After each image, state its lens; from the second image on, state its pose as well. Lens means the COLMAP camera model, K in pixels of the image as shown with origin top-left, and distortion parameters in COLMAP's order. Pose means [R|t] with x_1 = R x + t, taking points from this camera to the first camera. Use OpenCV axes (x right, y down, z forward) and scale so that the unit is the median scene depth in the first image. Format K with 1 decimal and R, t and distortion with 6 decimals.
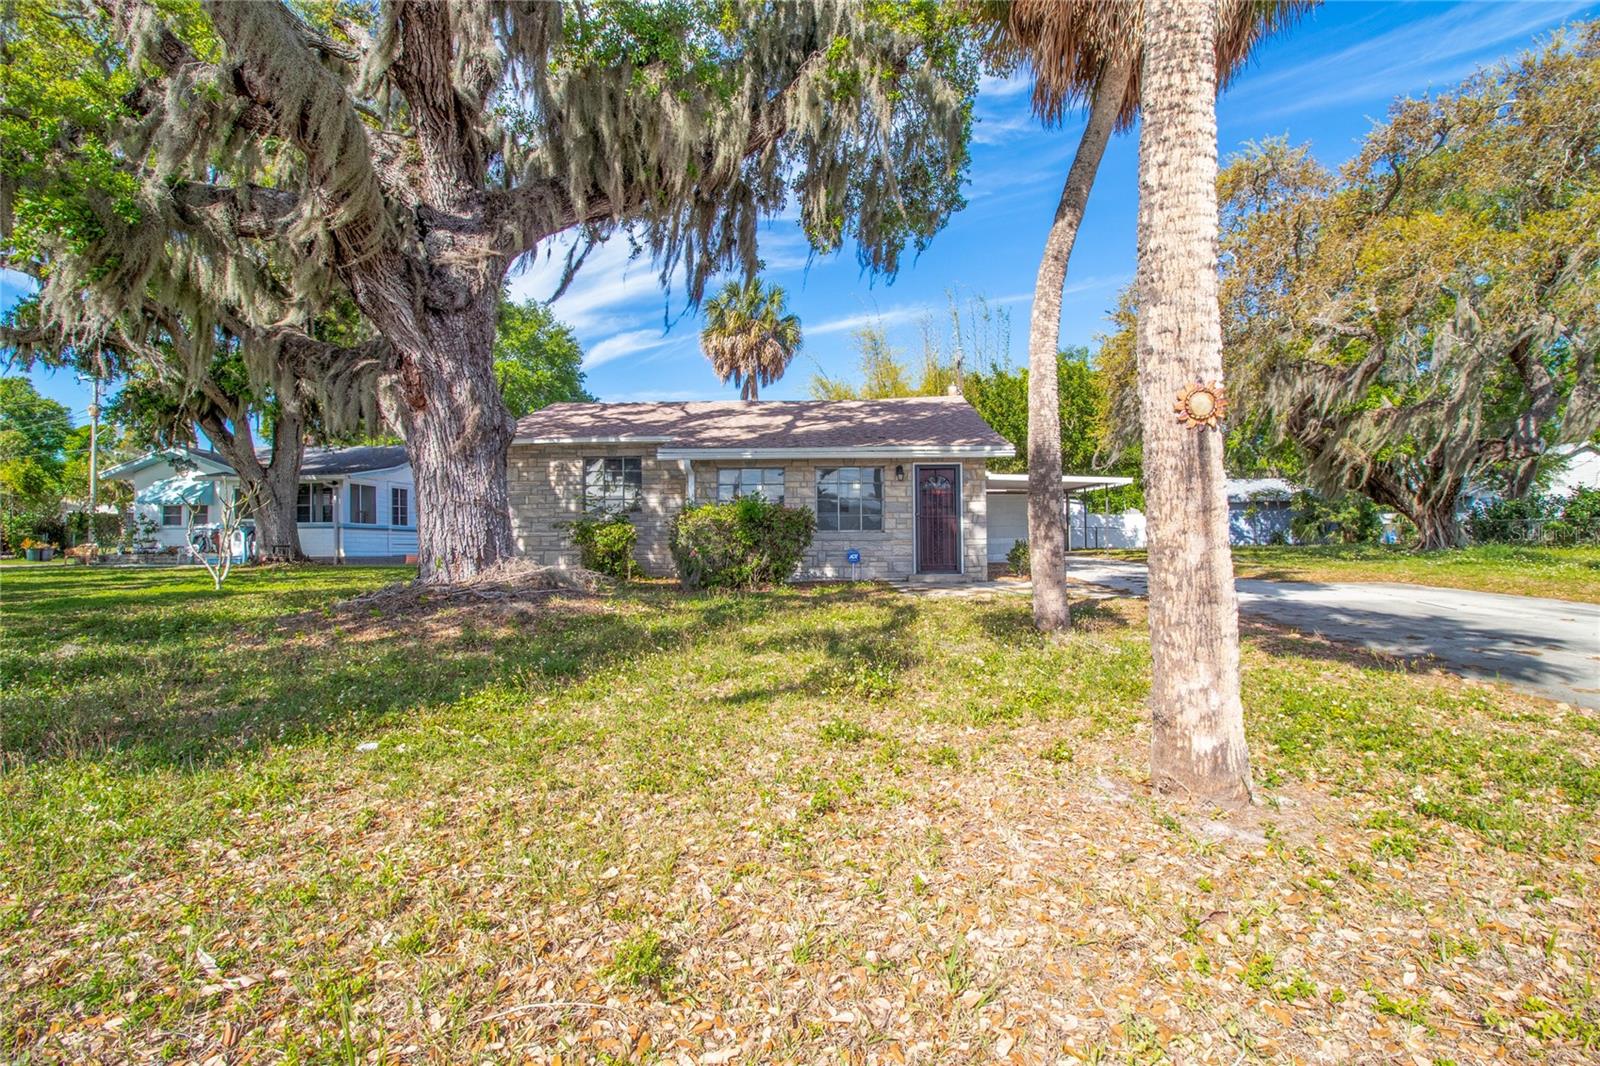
lens RADIAL K [[761.7, 0, 799.4], [0, 761.7, 525.9], [0, 0, 1]] dist [0.000781, 0.000051]
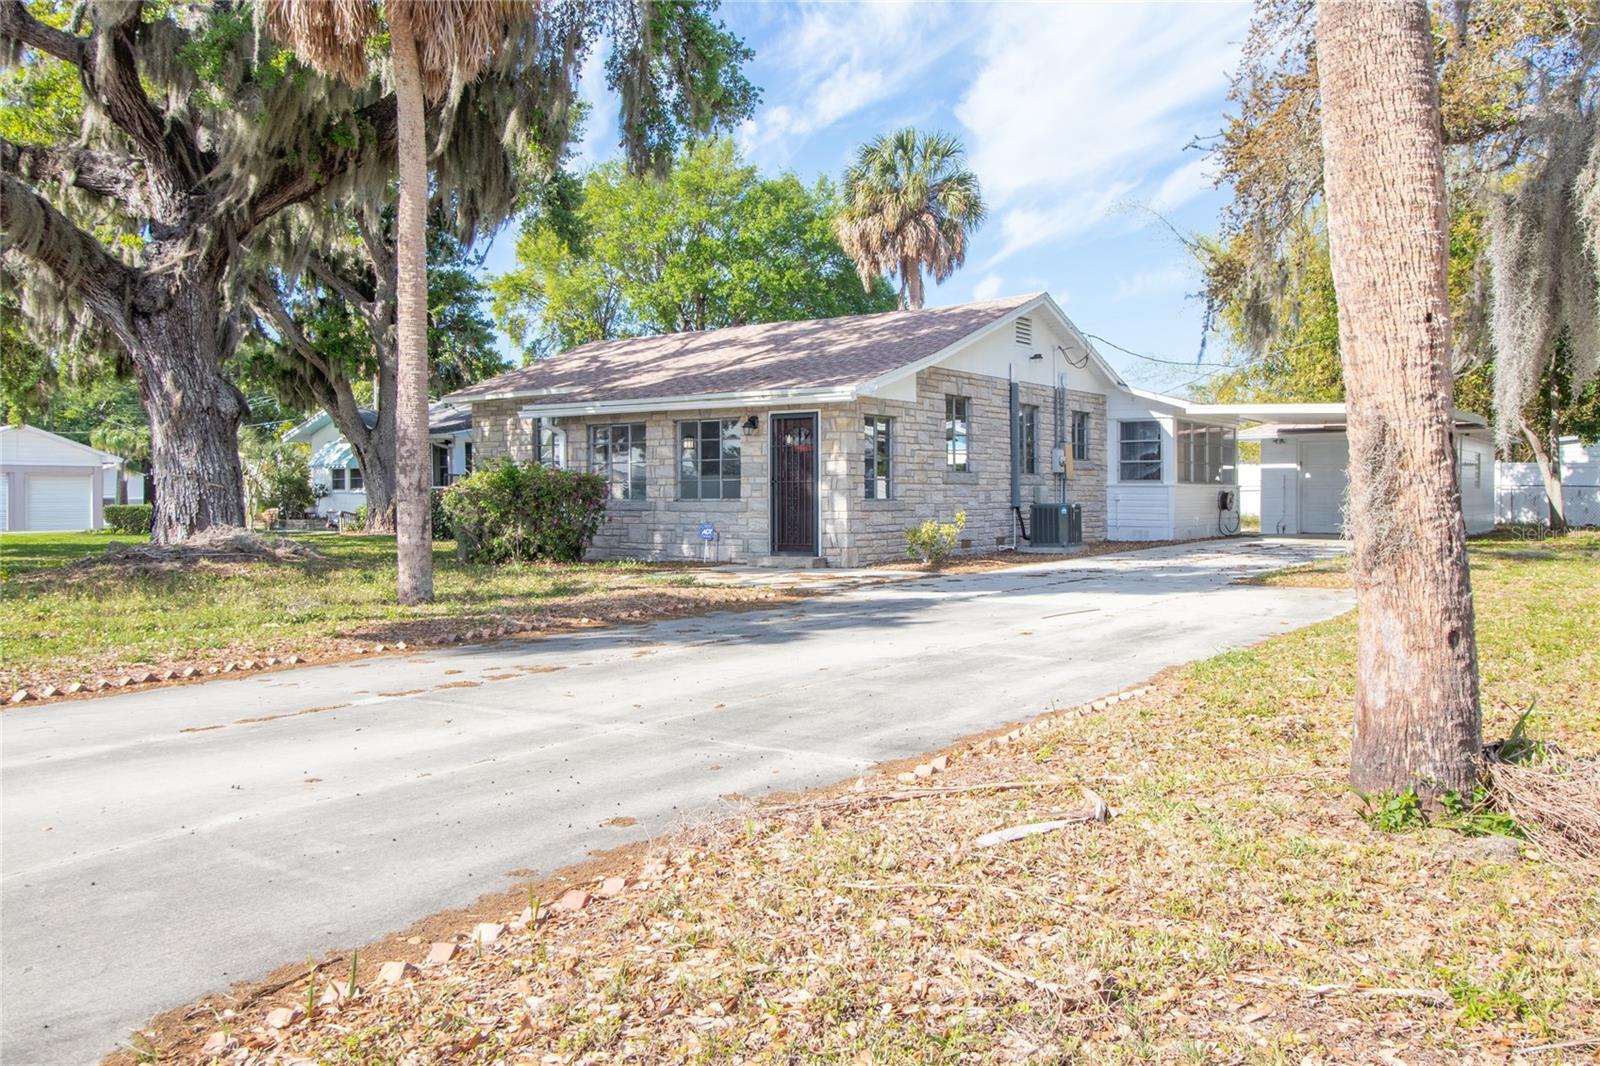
lens RADIAL K [[1314.3, 0, 800.9], [0, 1314.3, 536.0], [0, 0, 1]] dist [0.008348, 0.000741]
pose [[0.858335, 0.014829, -0.512875, 0.875006], [0.005208, 0.999279, 0.037608, -0.006265], [0.513063, -0.034951, 0.857639, -0.144417]]
